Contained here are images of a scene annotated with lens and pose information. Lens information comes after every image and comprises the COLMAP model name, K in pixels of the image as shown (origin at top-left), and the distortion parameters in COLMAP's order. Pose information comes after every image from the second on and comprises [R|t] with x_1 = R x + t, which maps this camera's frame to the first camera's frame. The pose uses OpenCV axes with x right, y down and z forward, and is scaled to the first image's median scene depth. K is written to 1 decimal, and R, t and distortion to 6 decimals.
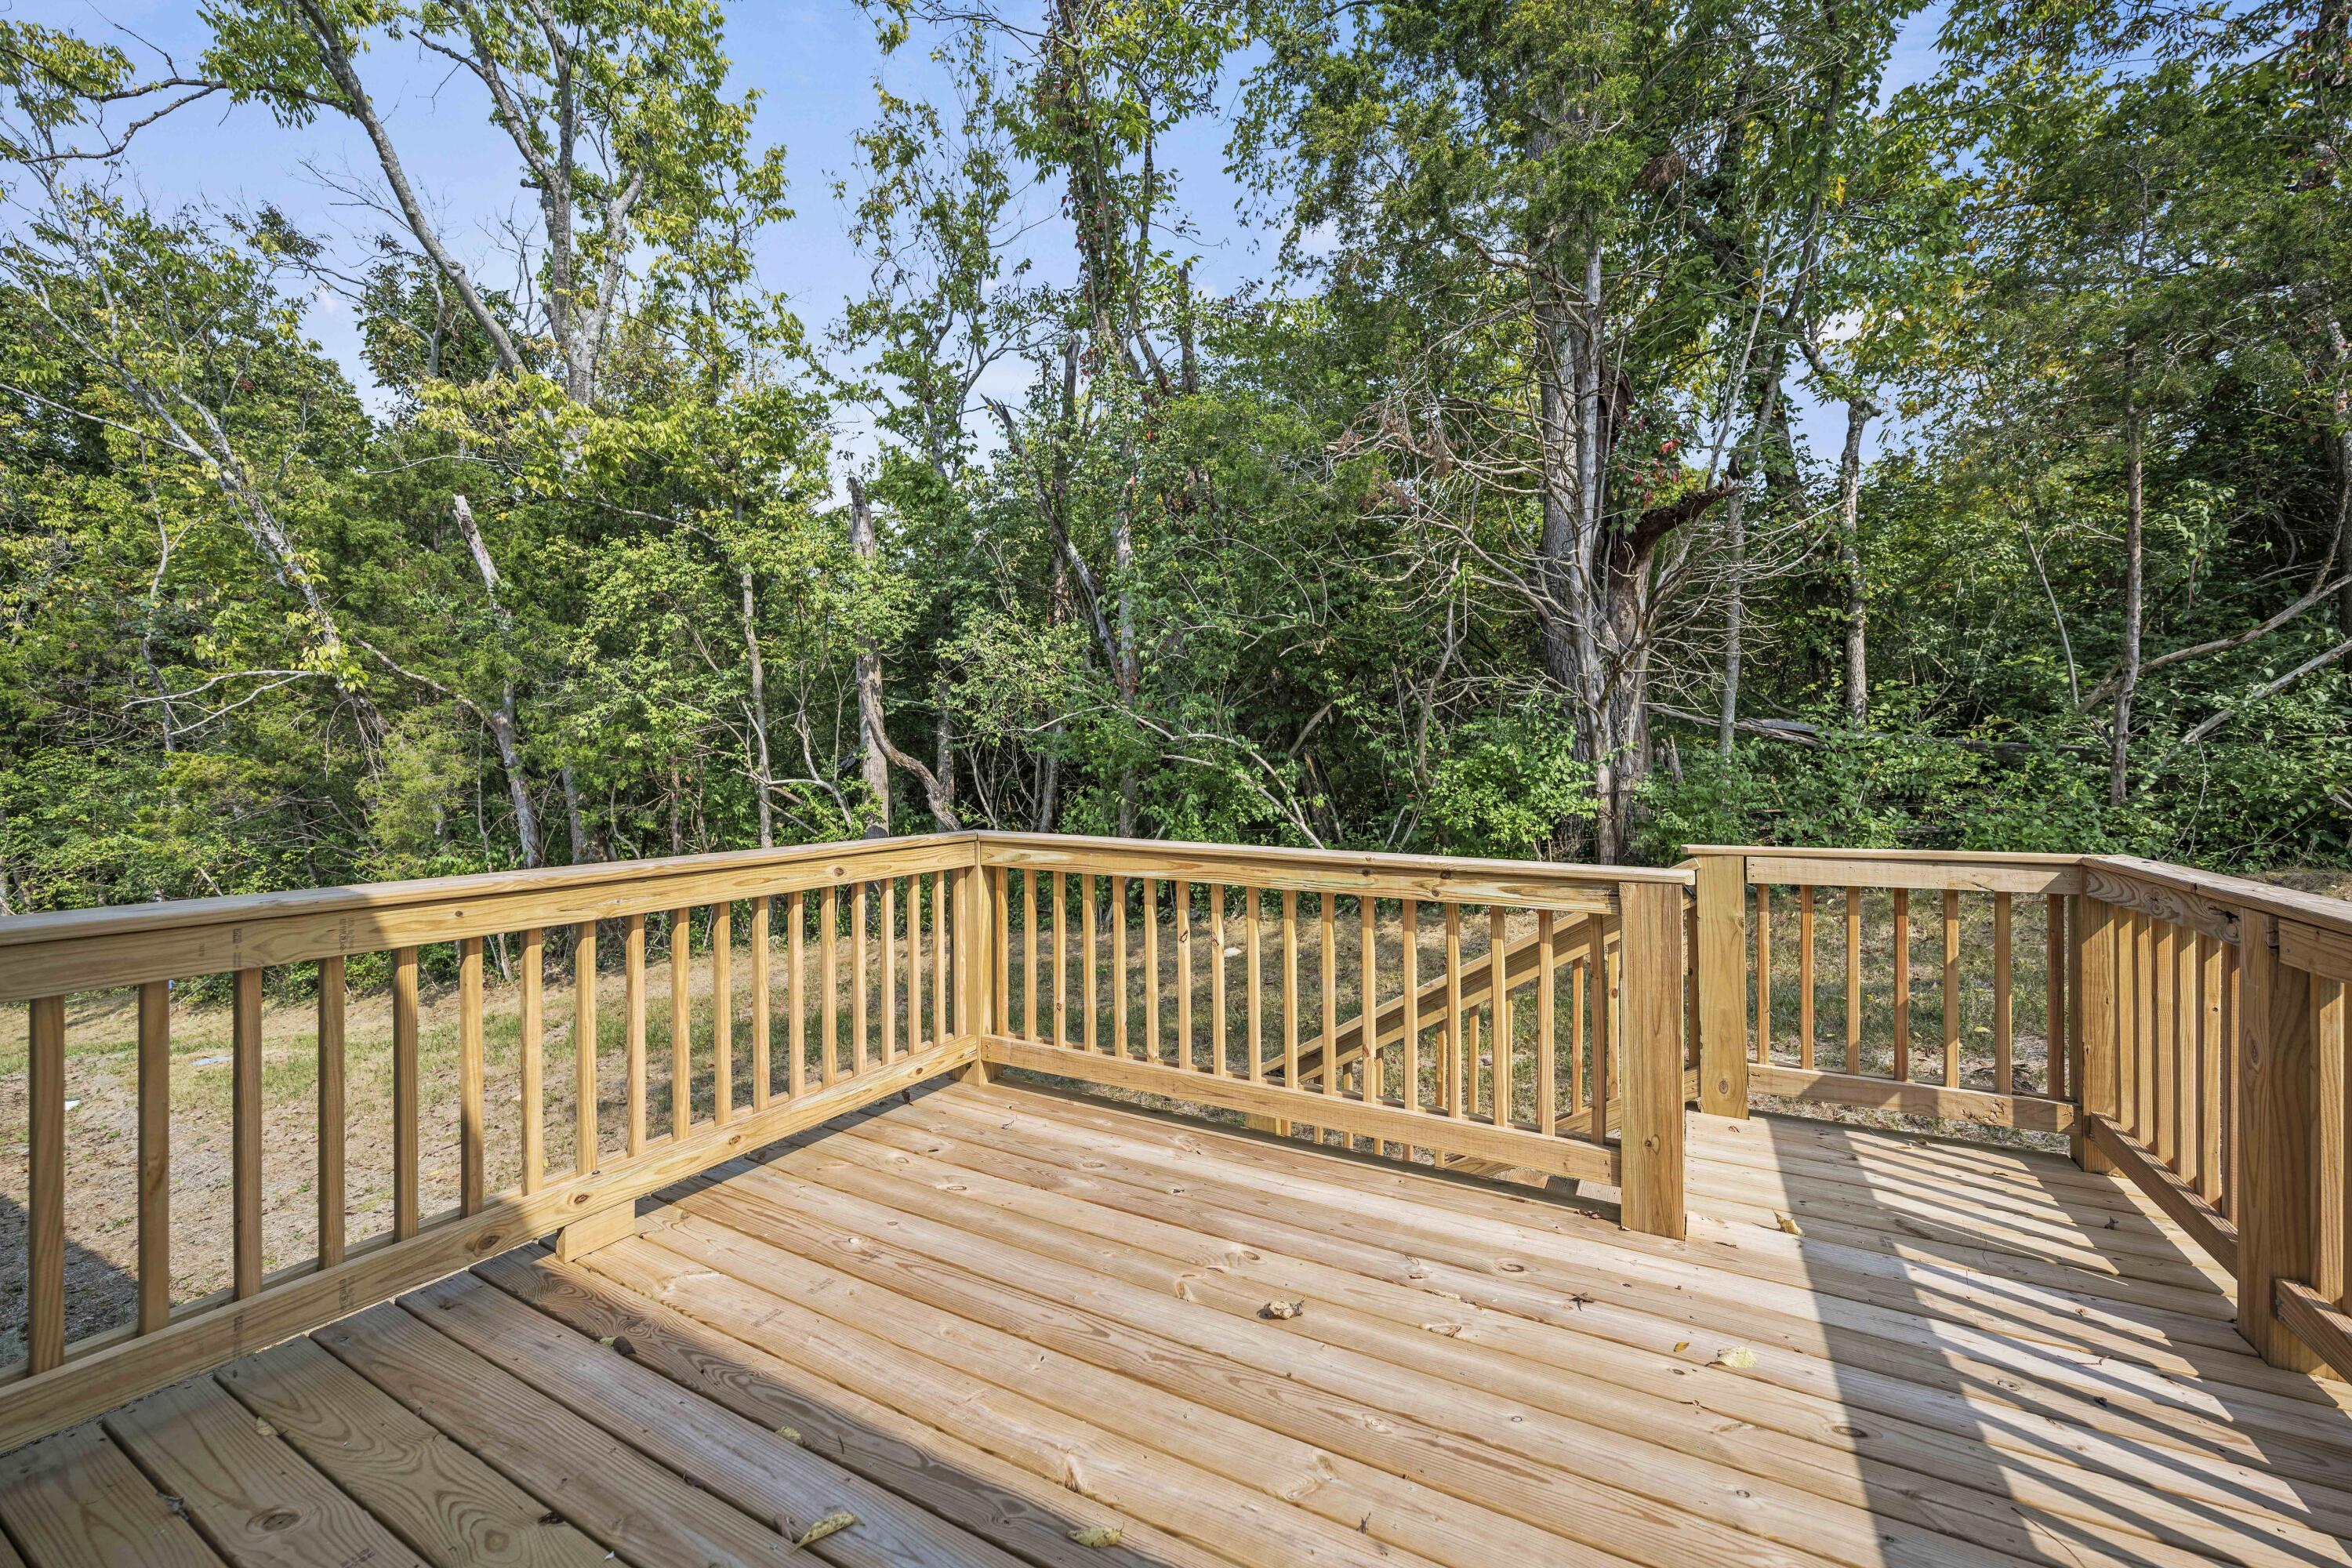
lens RADIAL K [[948.4, 0, 1165.8], [0, 948.4, 764.1], [0, 0, 1]] dist [0.000483, 0.000098]
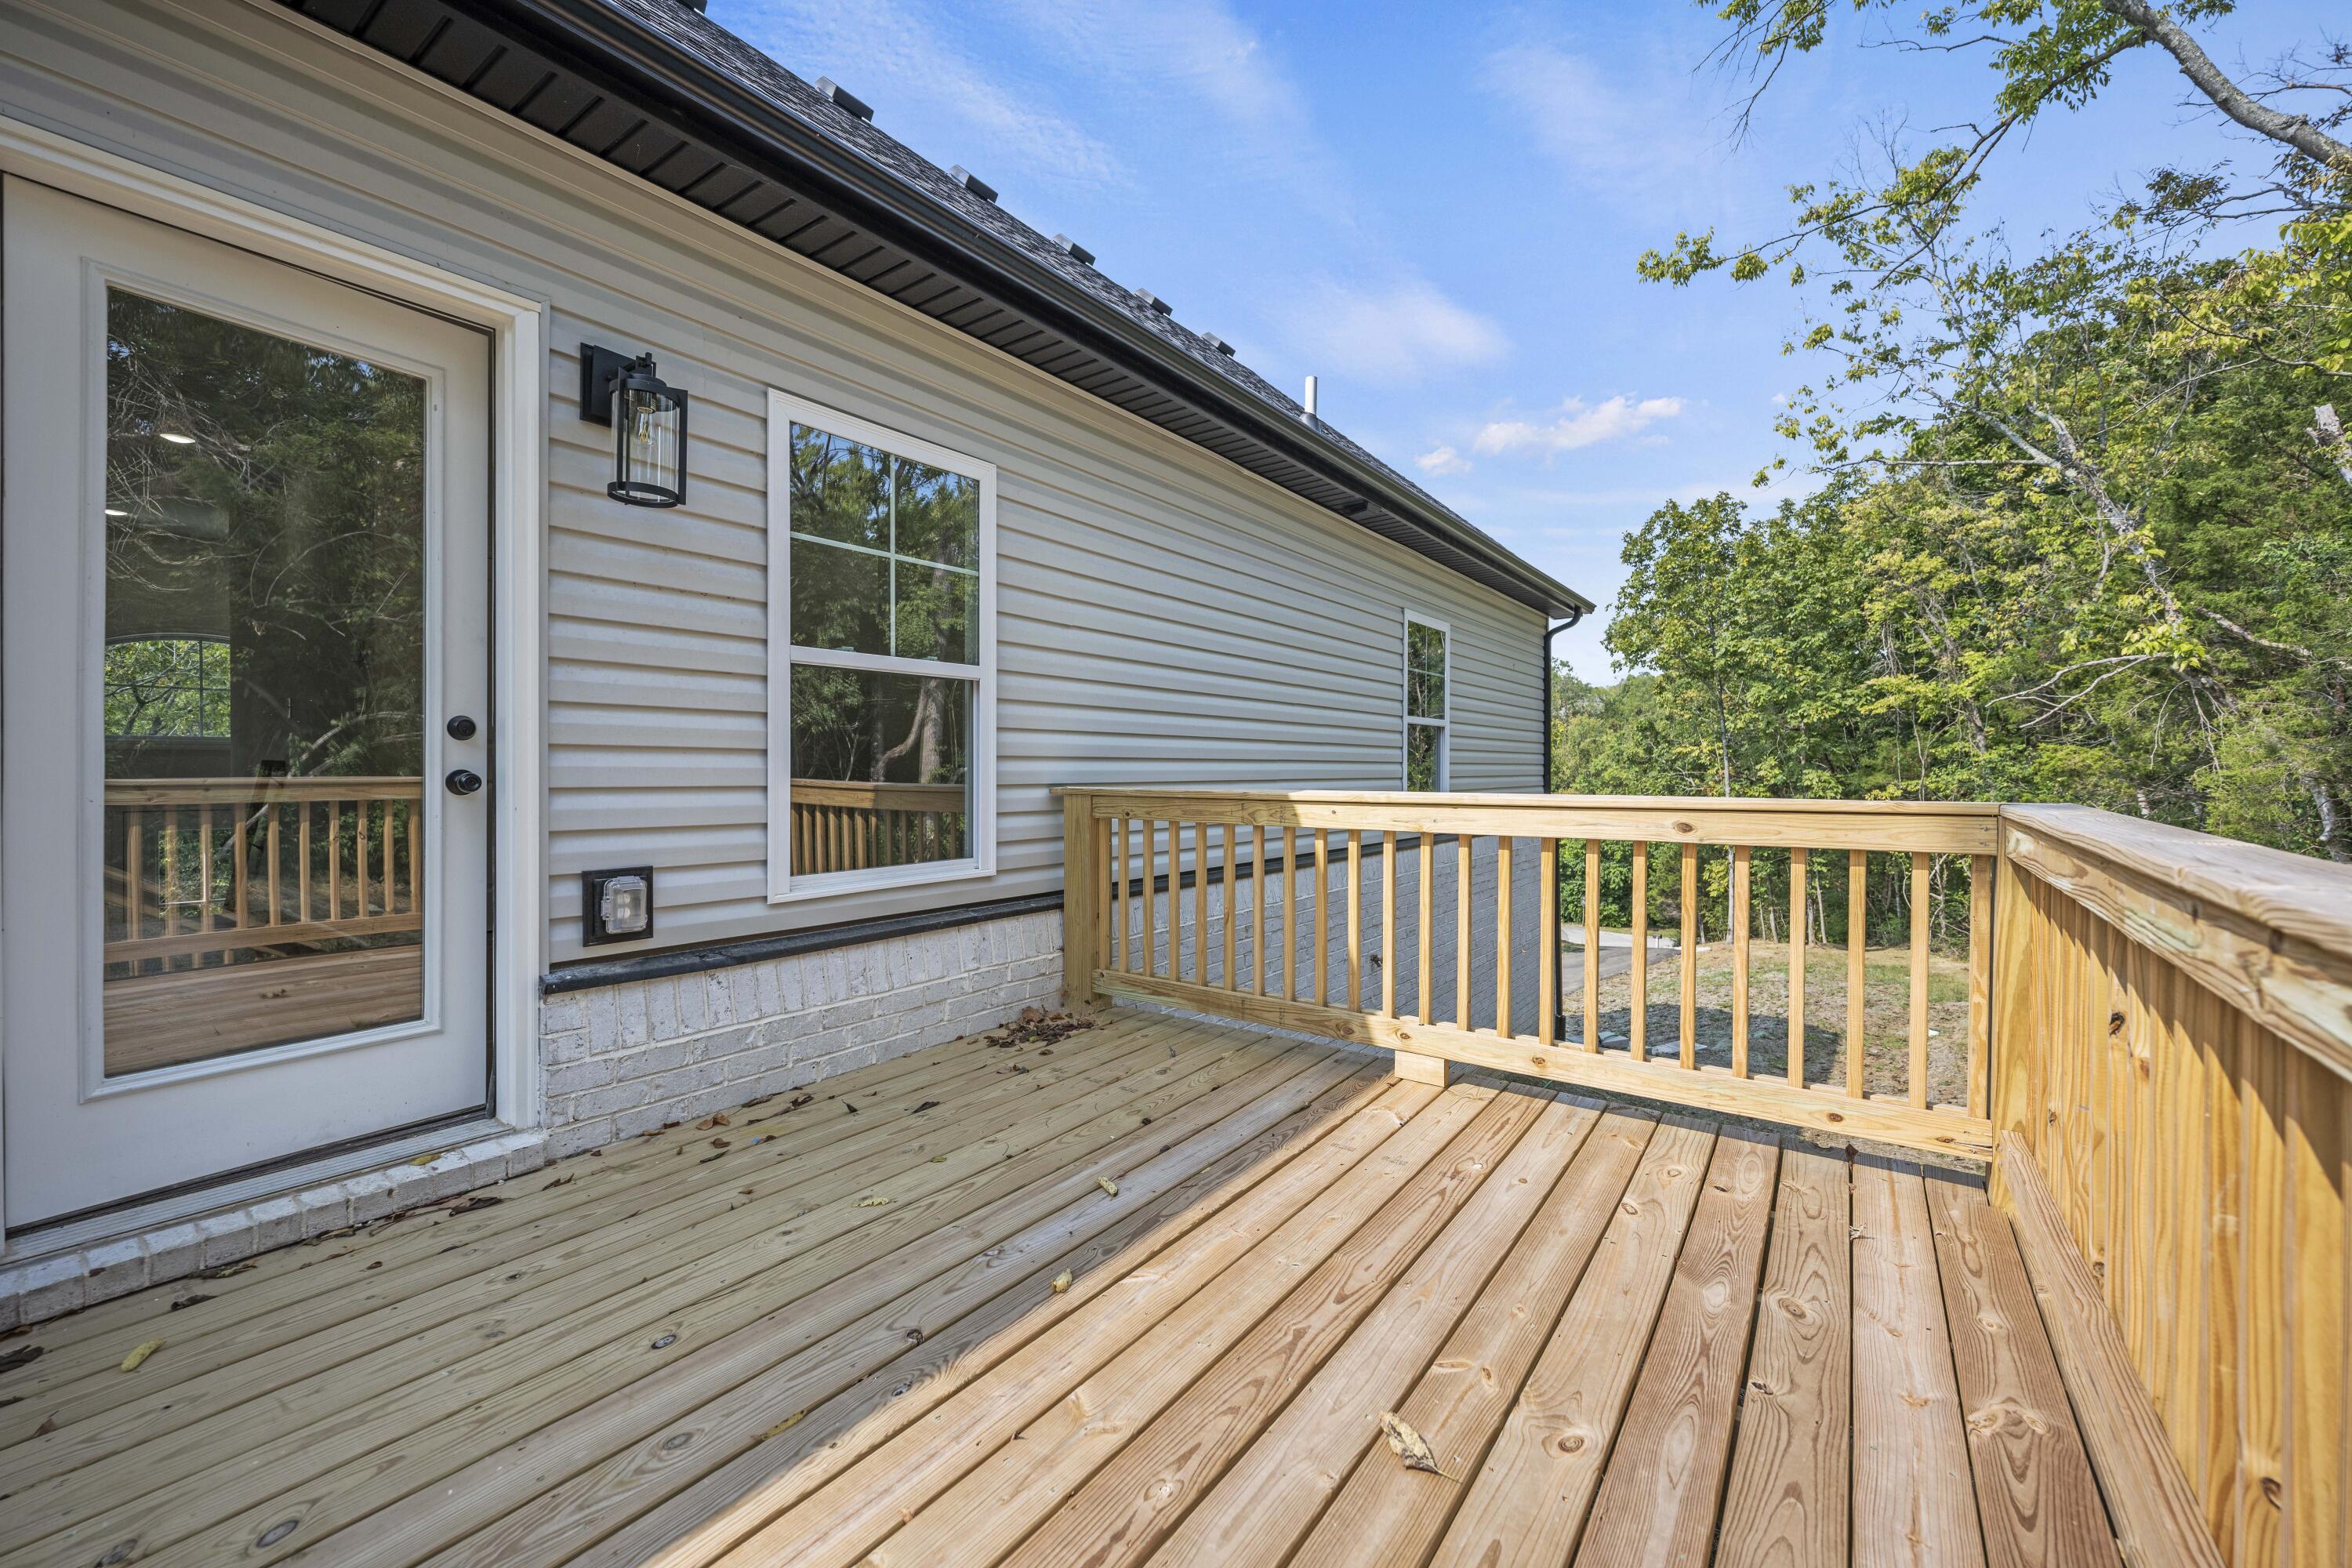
lens RADIAL K [[935.0, 0, 1175.5], [0, 935.0, 775.3], [0, 0, 1]] dist [0.000050, 0.000083]
pose [[-0.115059, 0.008658, -0.993321, 0.640488], [0.000986, 0.999963, 0.008602, 0.065044], [0.993358, 0.000010, -0.115064, 0.716913]]
